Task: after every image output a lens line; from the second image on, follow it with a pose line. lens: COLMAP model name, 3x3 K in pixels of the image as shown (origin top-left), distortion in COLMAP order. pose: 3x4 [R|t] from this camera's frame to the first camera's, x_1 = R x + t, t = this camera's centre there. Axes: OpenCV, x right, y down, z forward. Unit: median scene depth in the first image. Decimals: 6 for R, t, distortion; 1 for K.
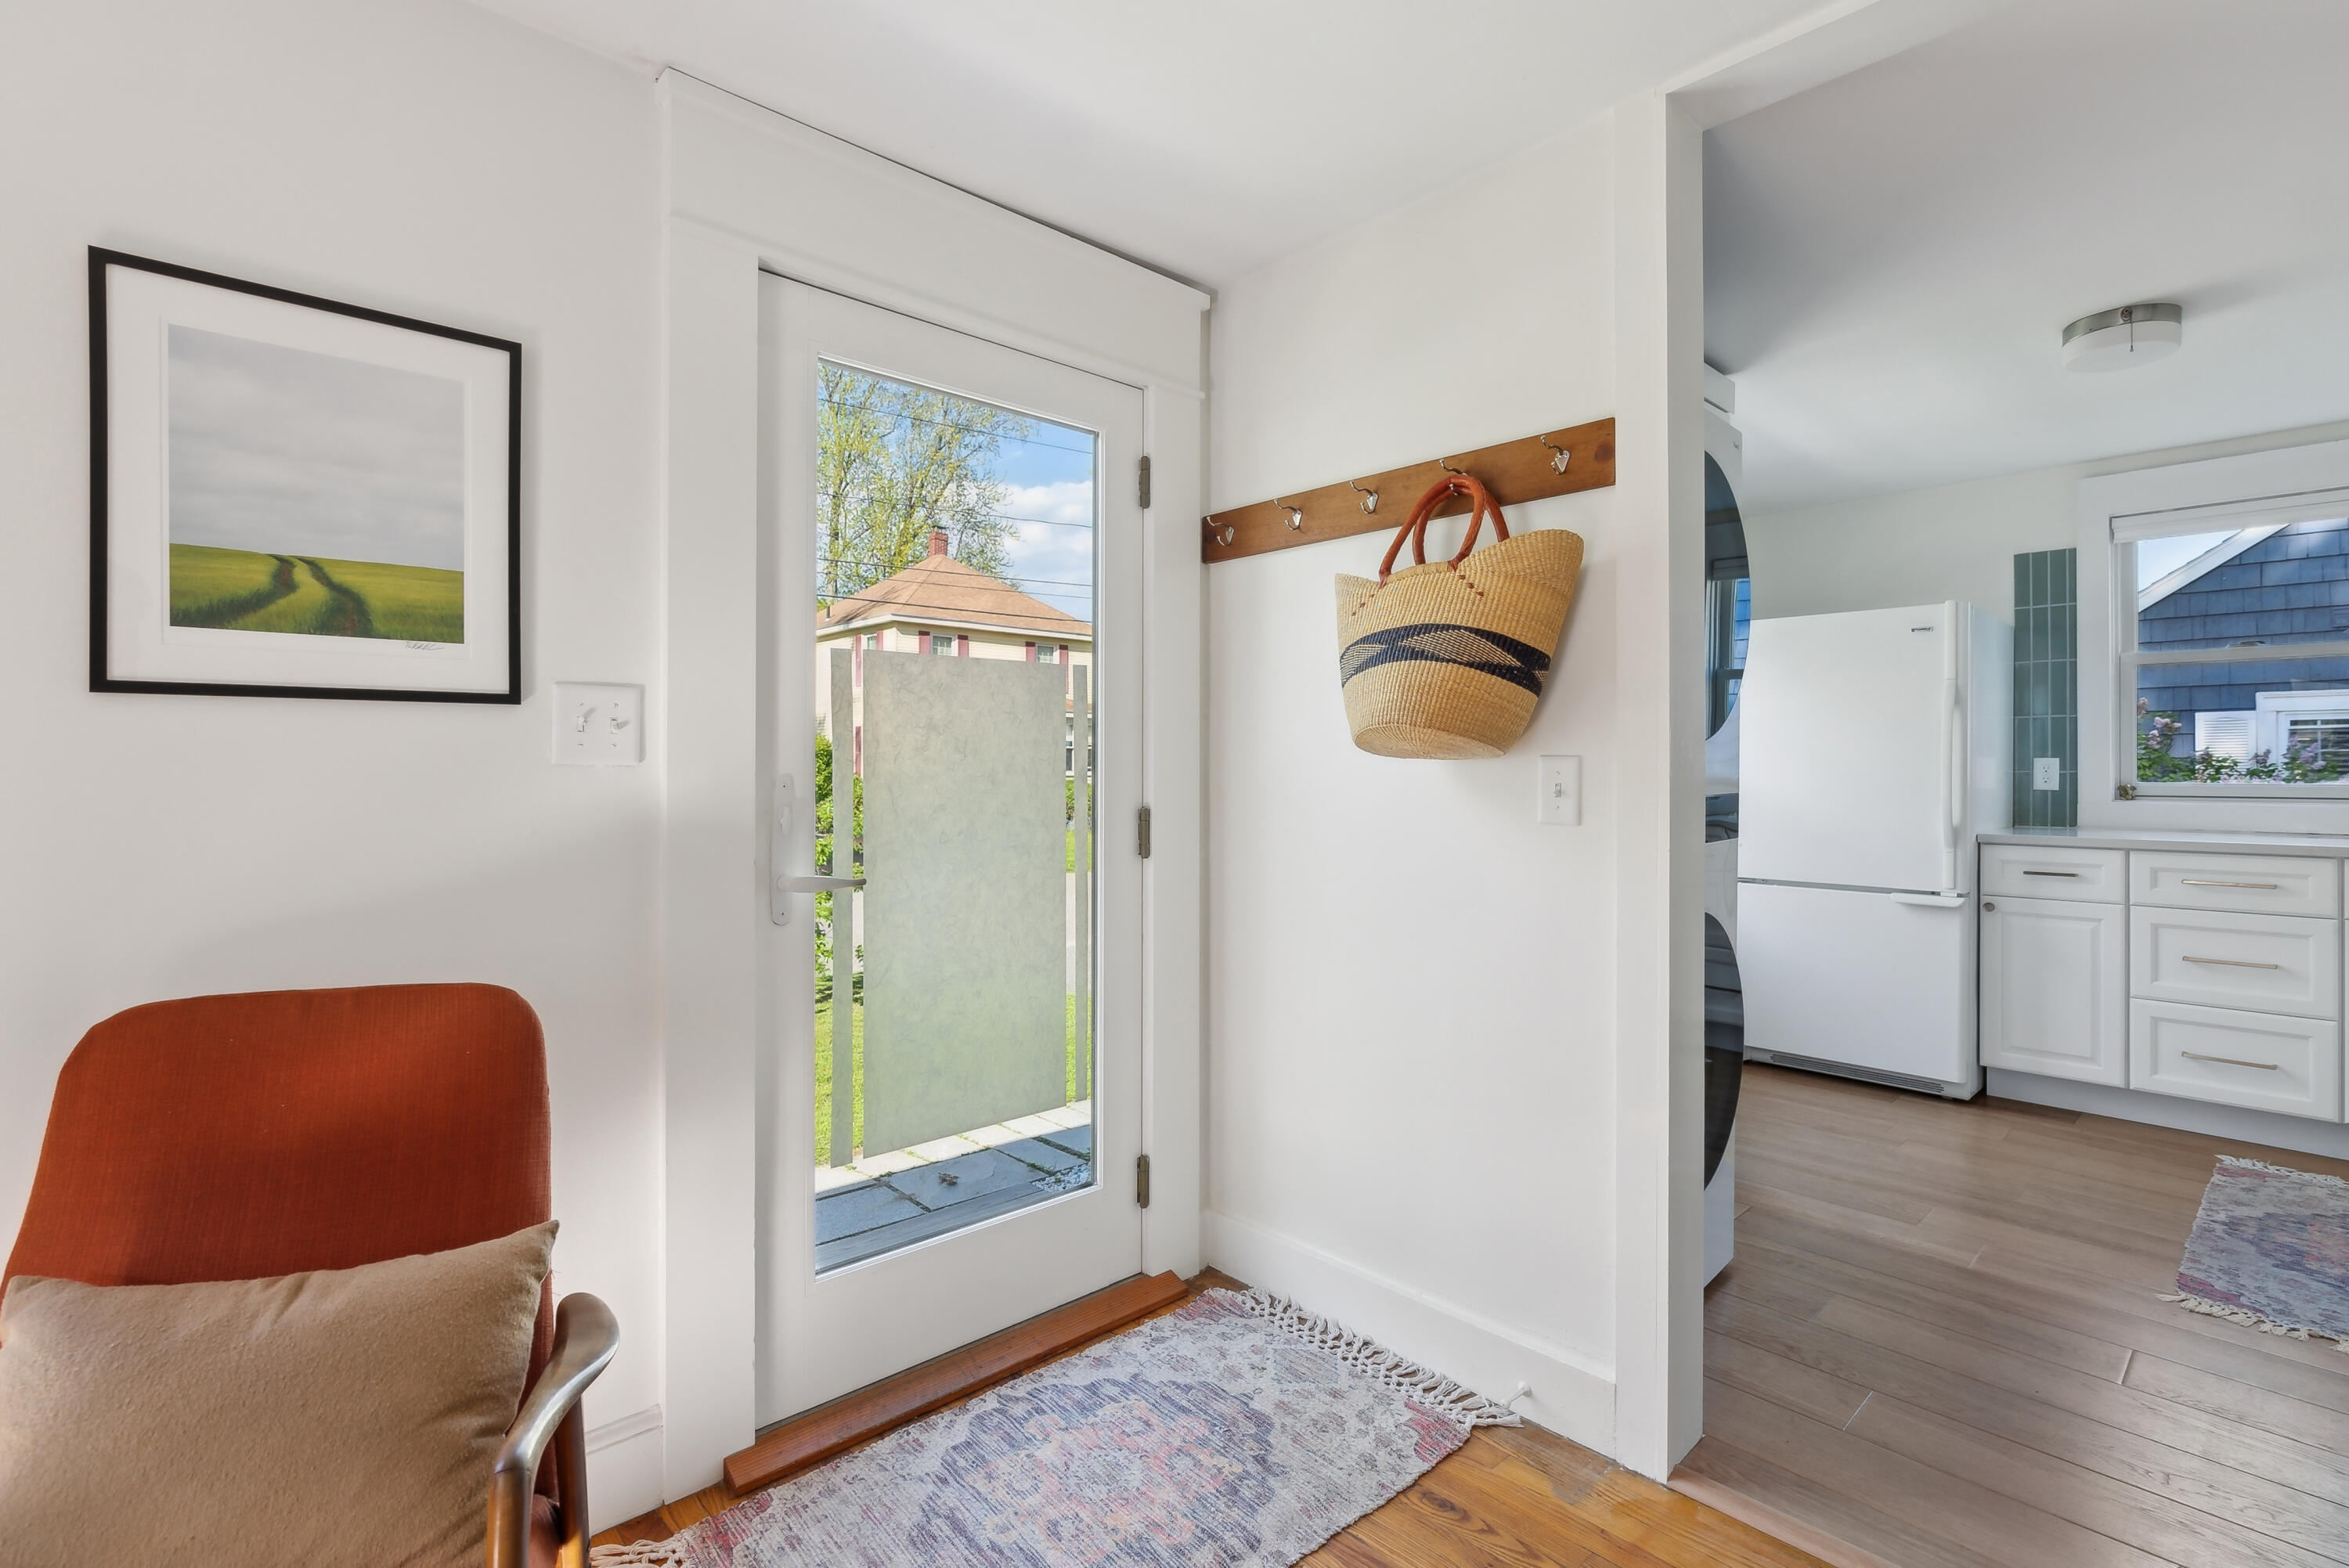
lens RADIAL K [[1073.3, 0, 1176.1], [0, 1073.3, 771.7], [0, 0, 1]] dist [-0.008833, 0.003701]
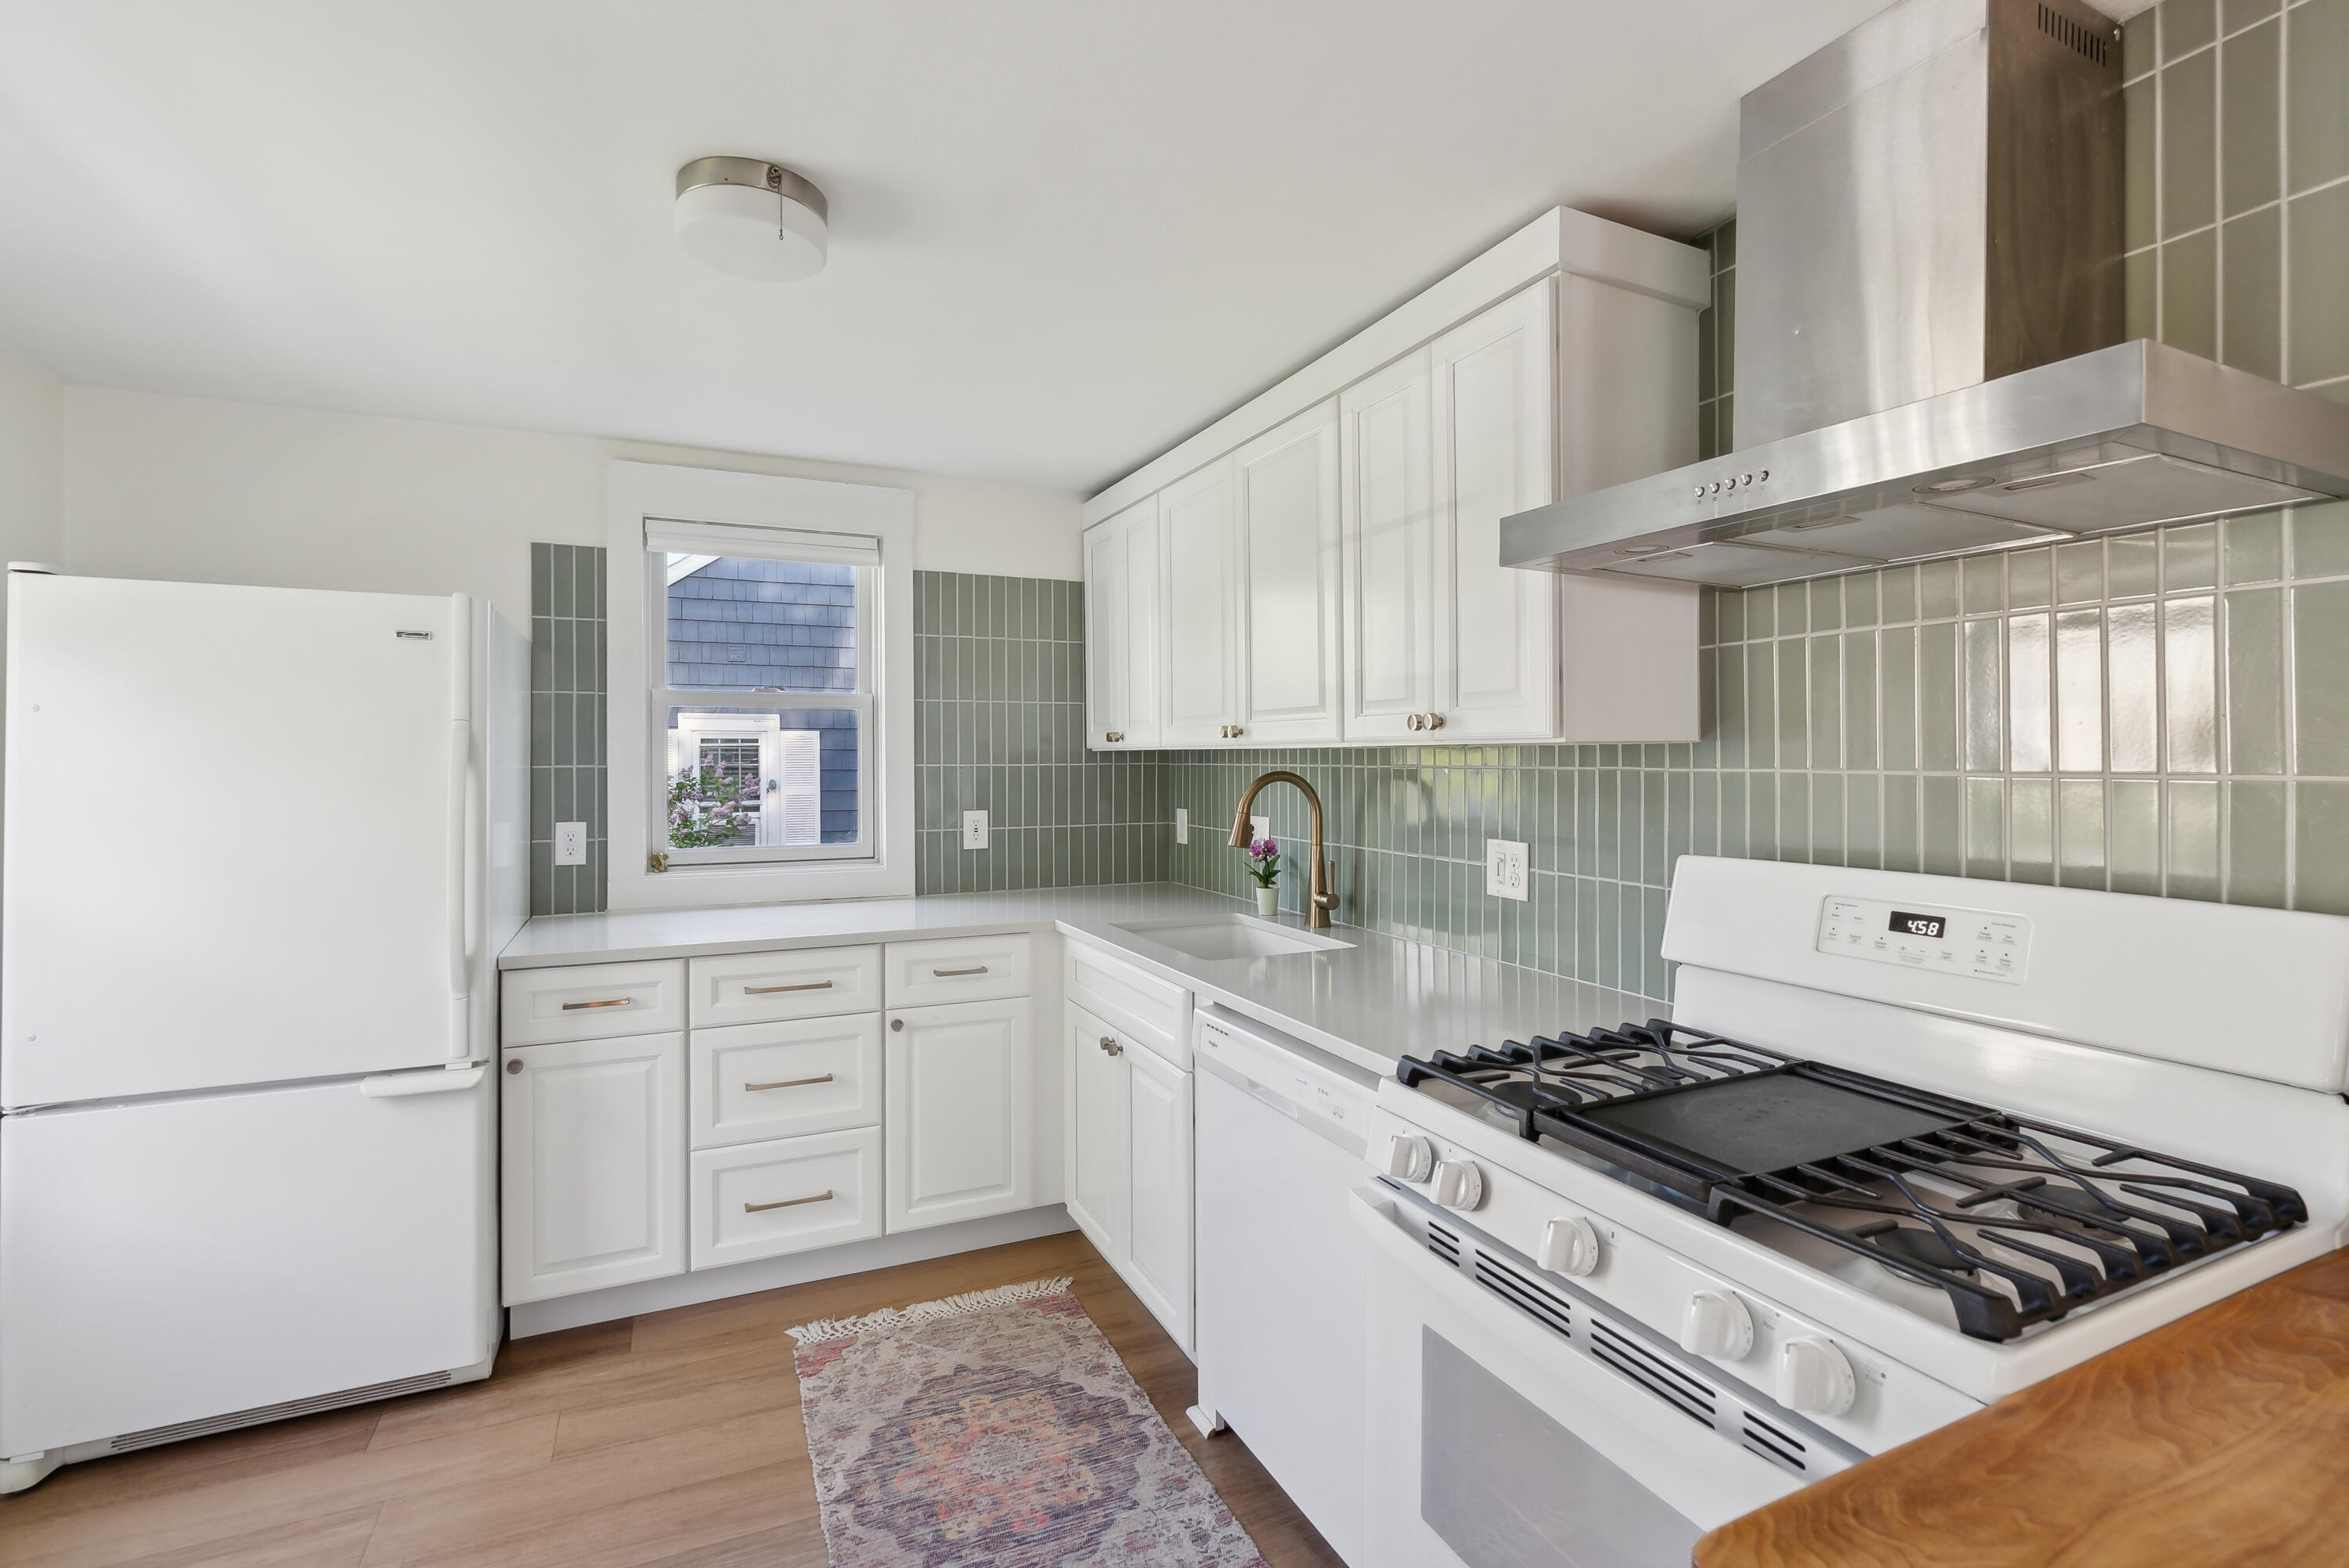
lens RADIAL K [[1073.3, 0, 1175.6], [0, 1073.3, 765.7], [0, 0, 1]] dist [-0.008833, 0.003701]
pose [[0.305839, -0.004911, 0.952071, 0.258095], [0.000893, 0.999988, 0.004871, -0.061994], [-0.952083, -0.000640, 0.305840, 0.411105]]
